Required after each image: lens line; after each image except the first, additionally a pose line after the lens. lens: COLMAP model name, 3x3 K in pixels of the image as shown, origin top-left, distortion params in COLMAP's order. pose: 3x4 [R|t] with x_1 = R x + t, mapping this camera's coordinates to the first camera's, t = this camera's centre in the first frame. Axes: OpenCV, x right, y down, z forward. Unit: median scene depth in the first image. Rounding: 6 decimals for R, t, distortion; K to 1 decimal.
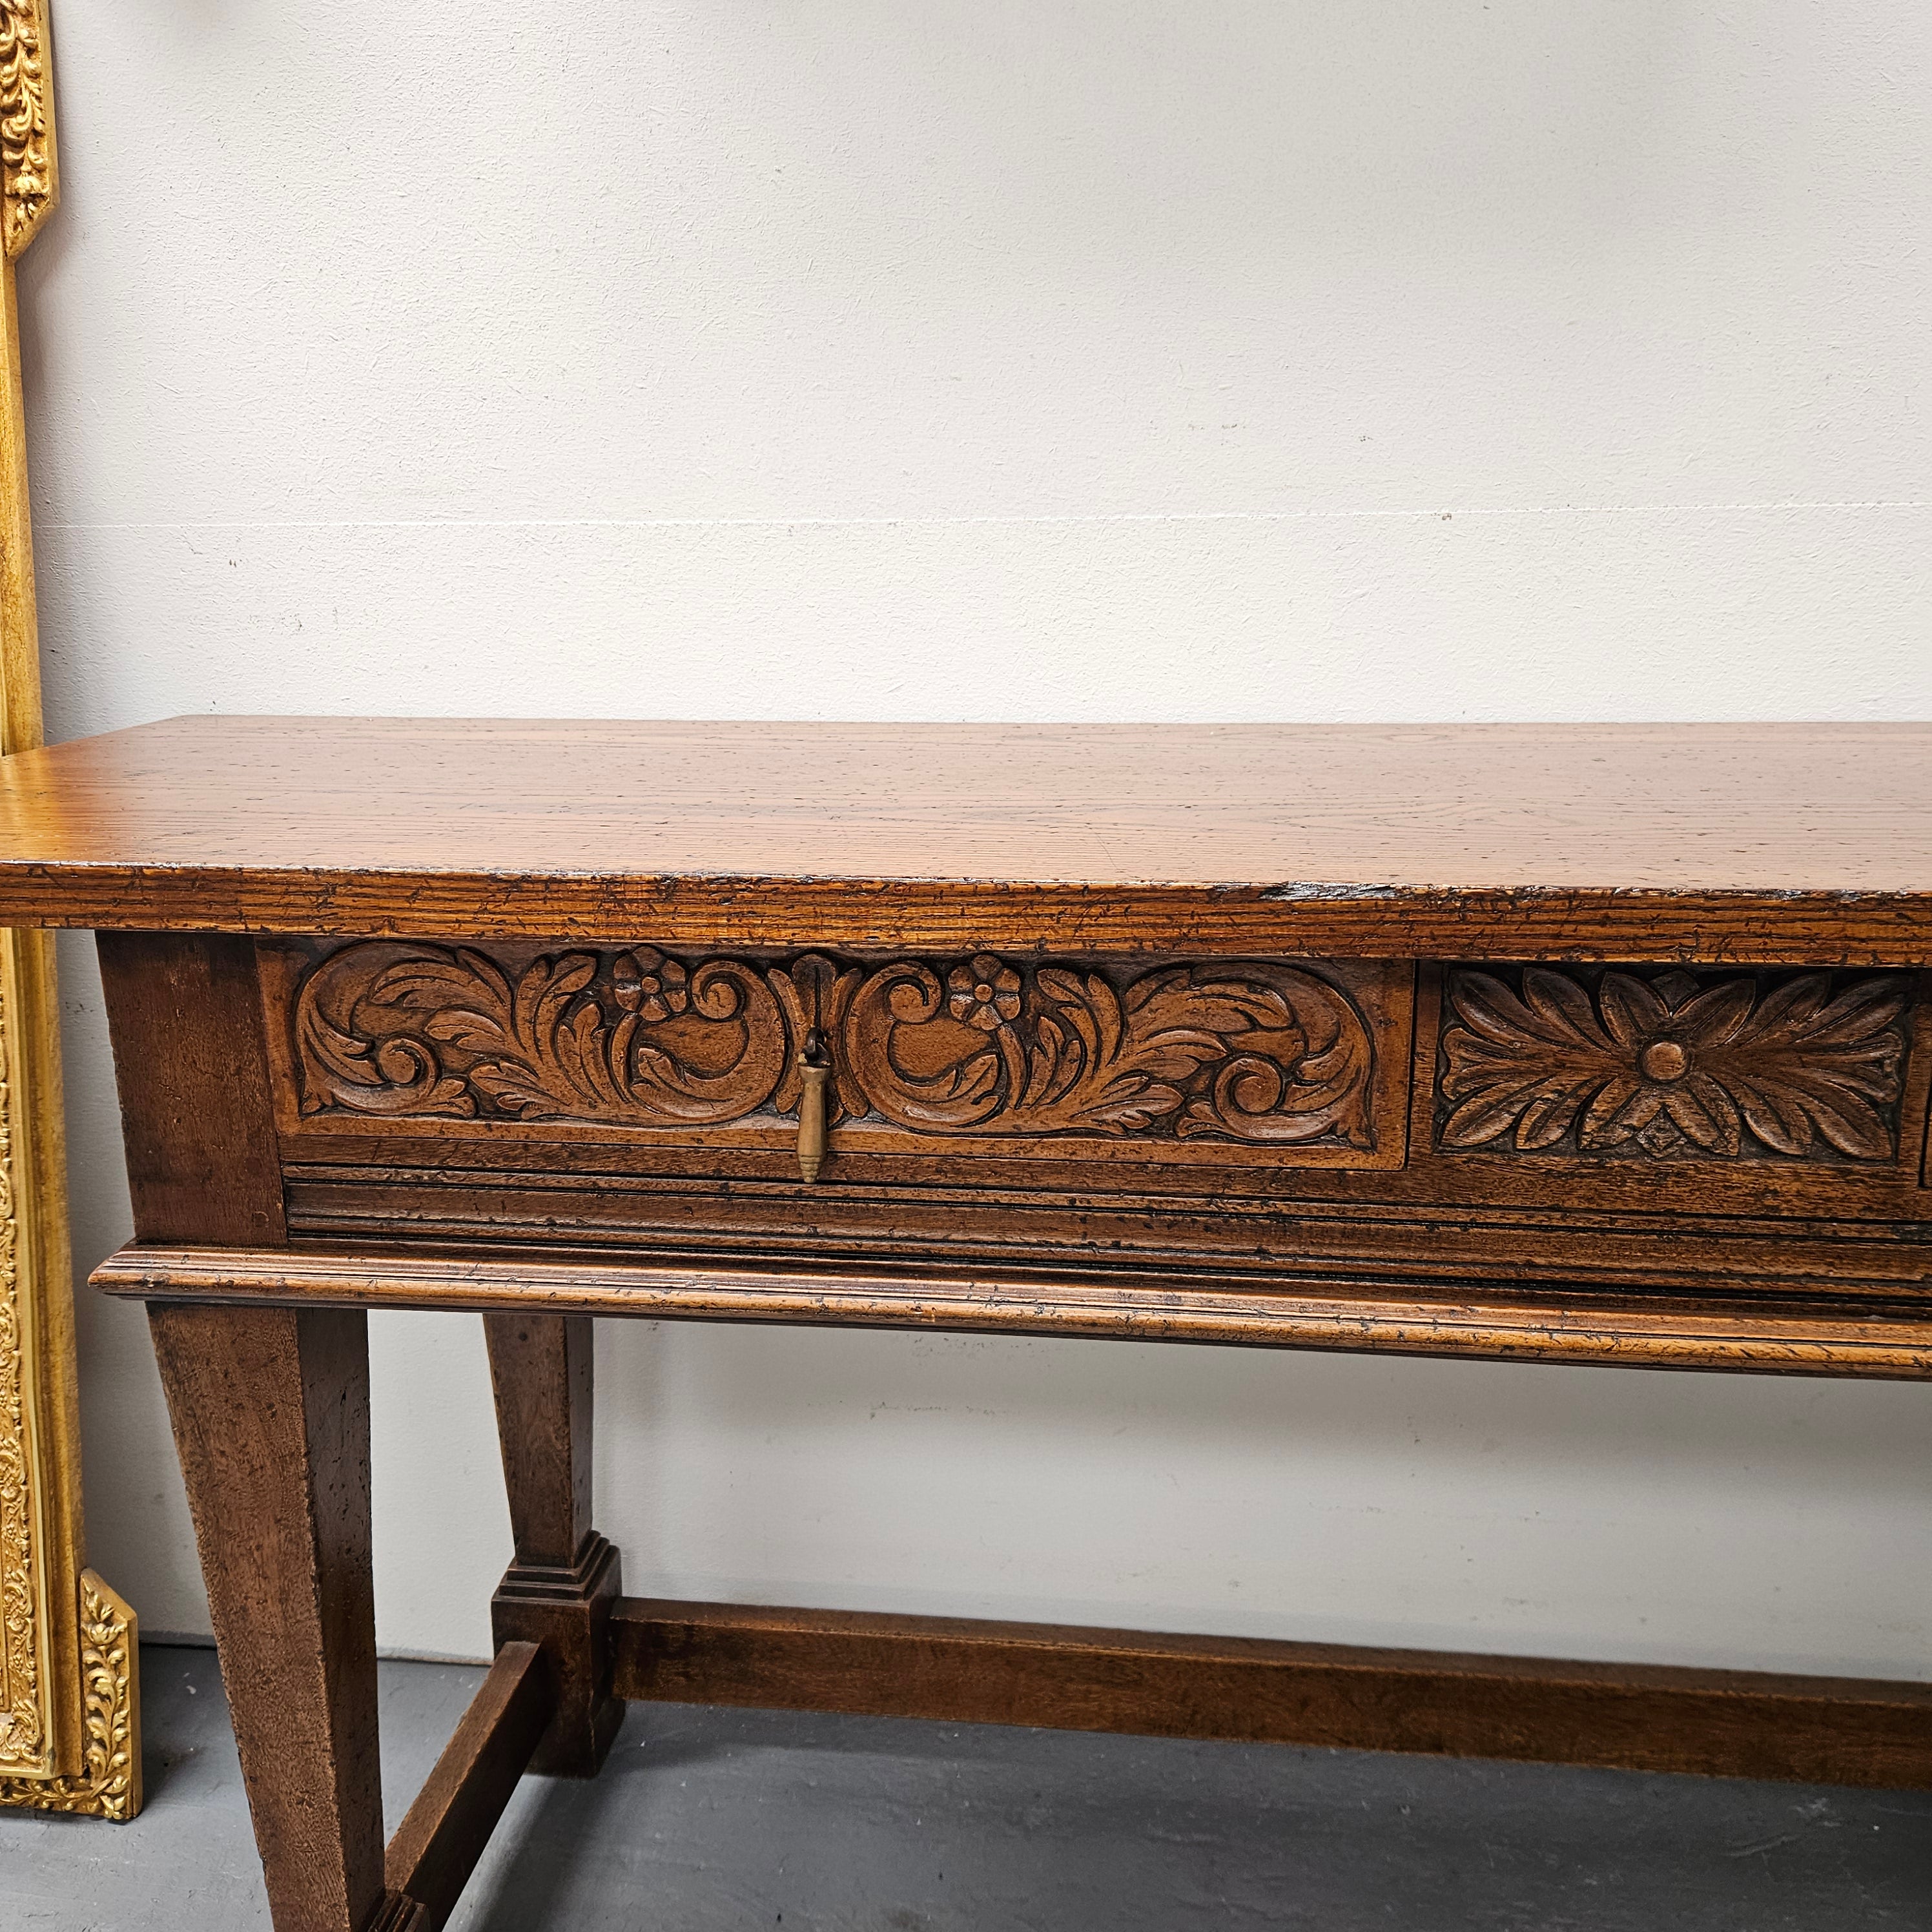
lens RADIAL K [[1737.8, 0, 952.8], [0, 1737.8, 941.2], [0, 0, 1]] dist [0.075846, -0.084439]
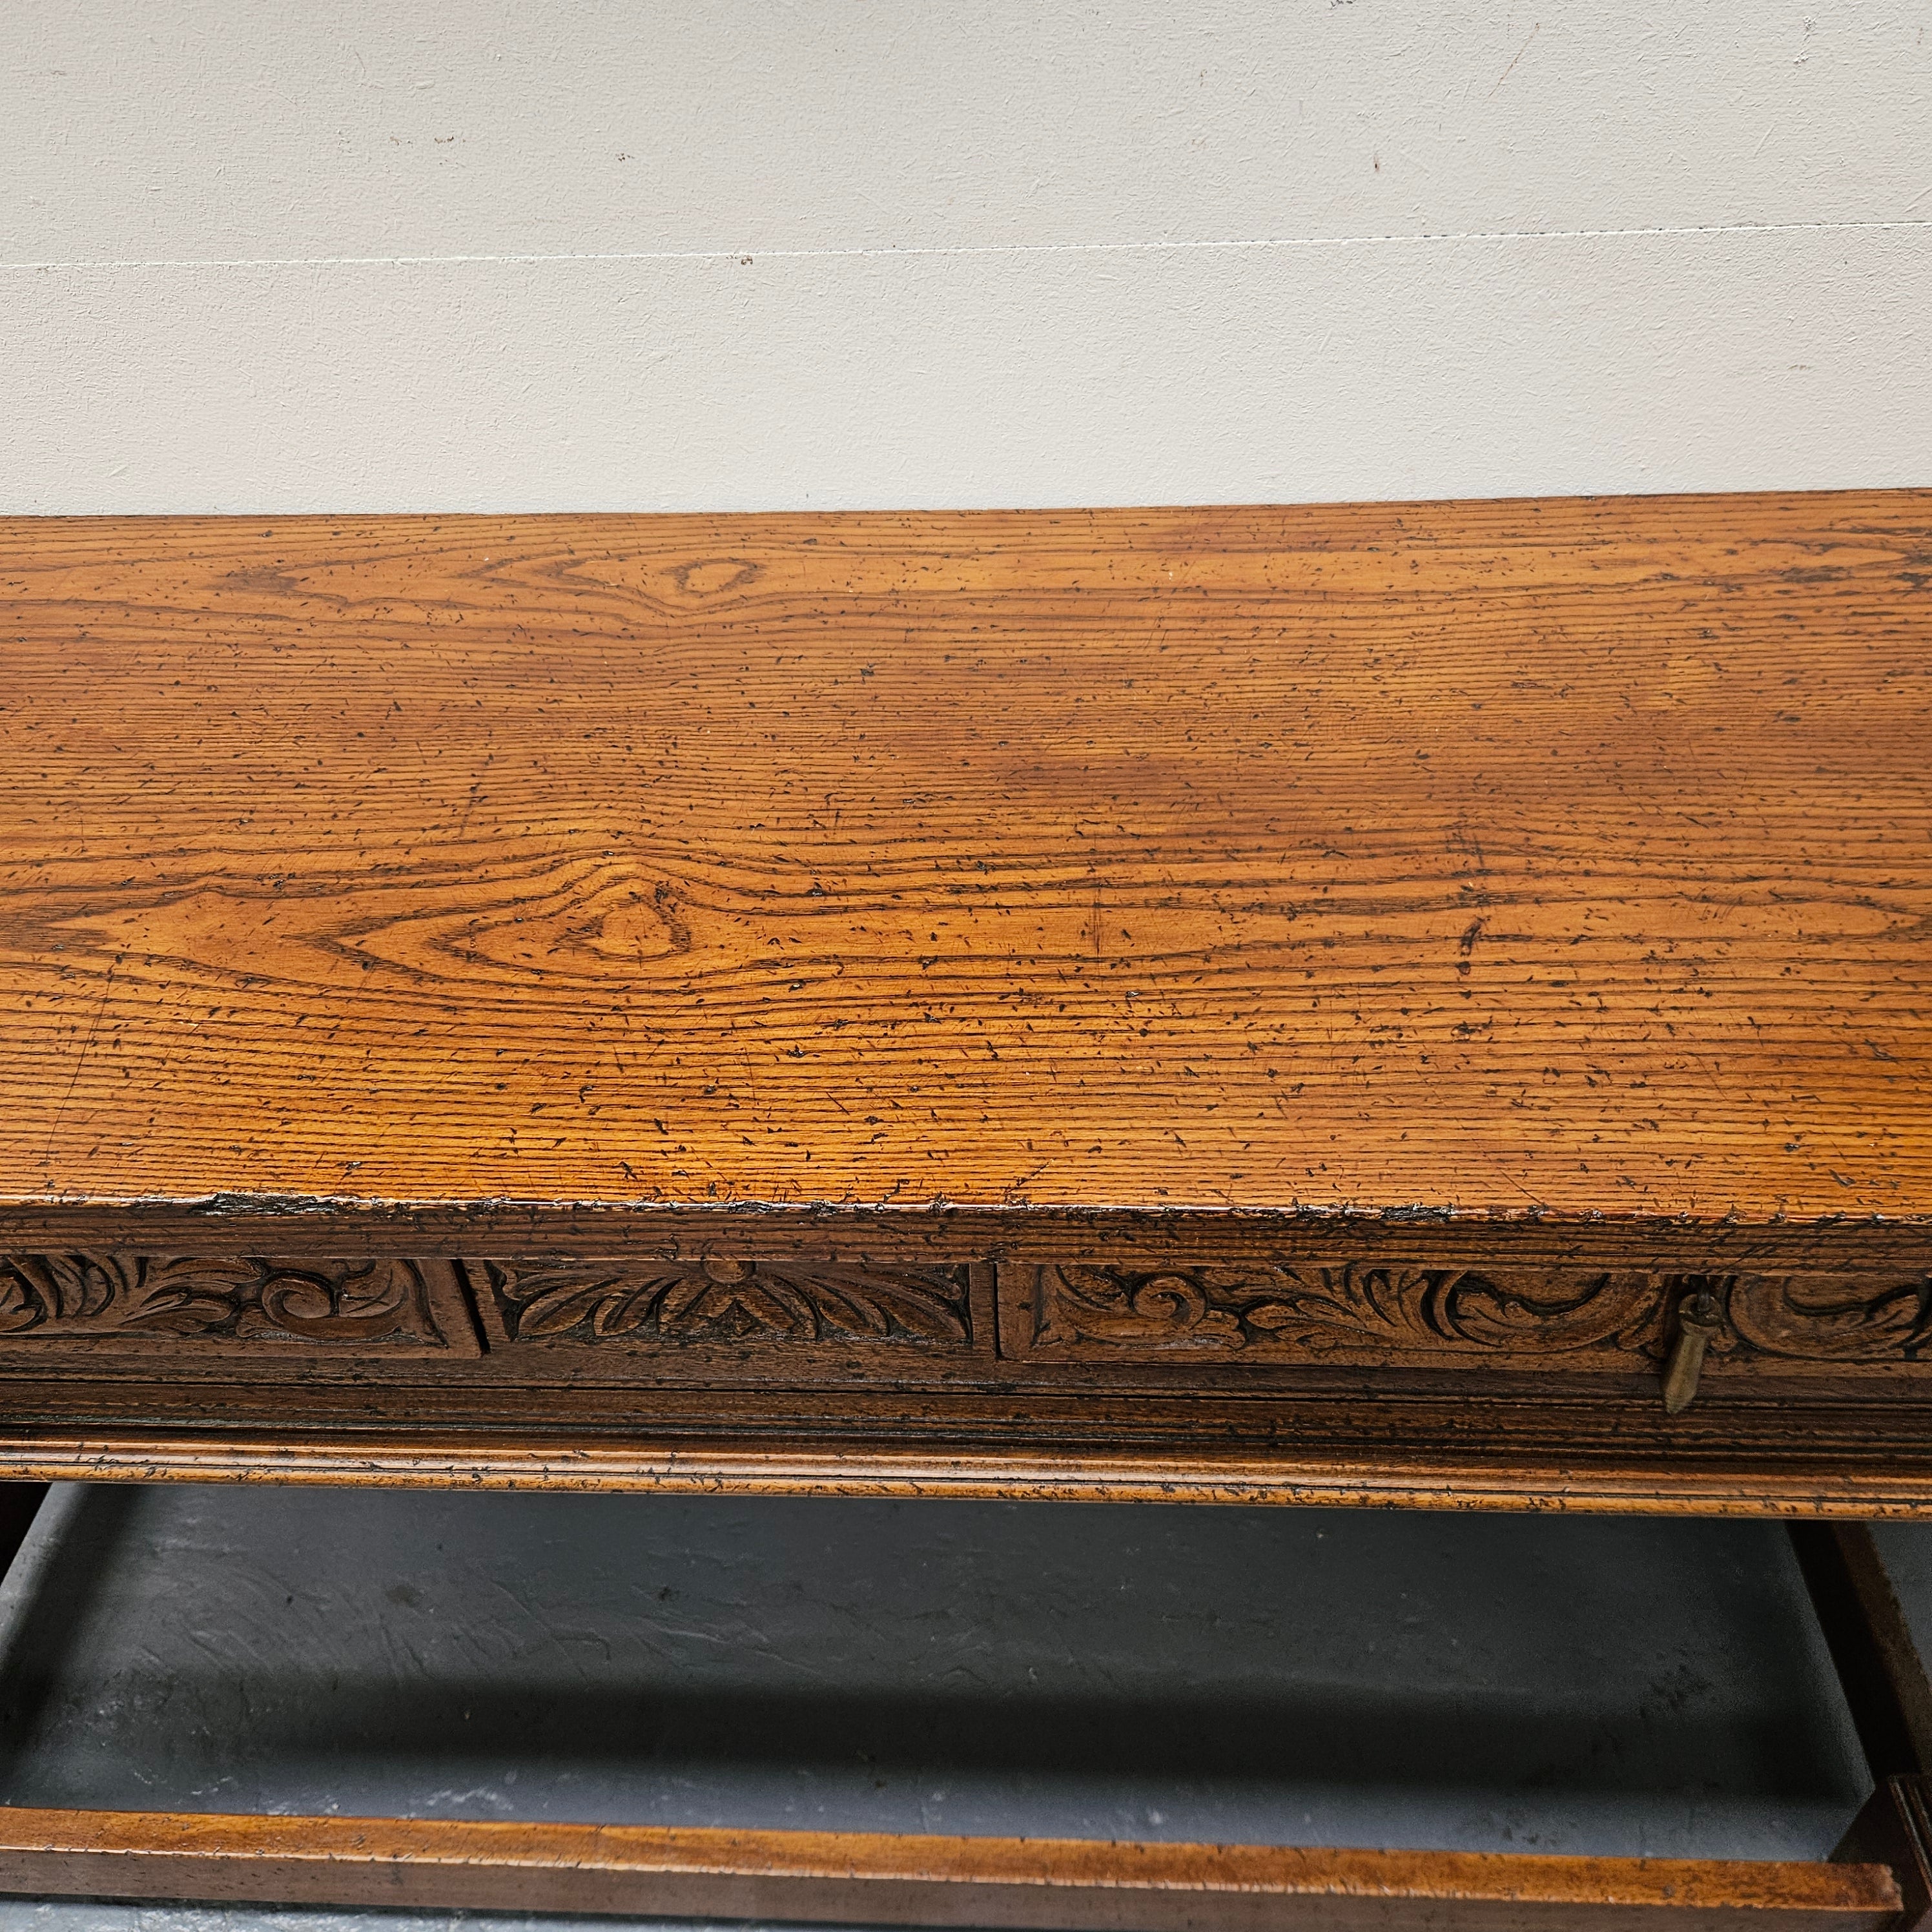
lens RADIAL K [[1737.8, 0, 951.1], [0, 1737.8, 965.5], [0, 0, 1]] dist [0.075846, -0.084439]
pose [[0.997245, -0.065421, 0.034967, 0.333121], [0.042469, 0.890005, 0.453968, -0.321885], [-0.060820, -0.451232, 0.890332, 0.165116]]
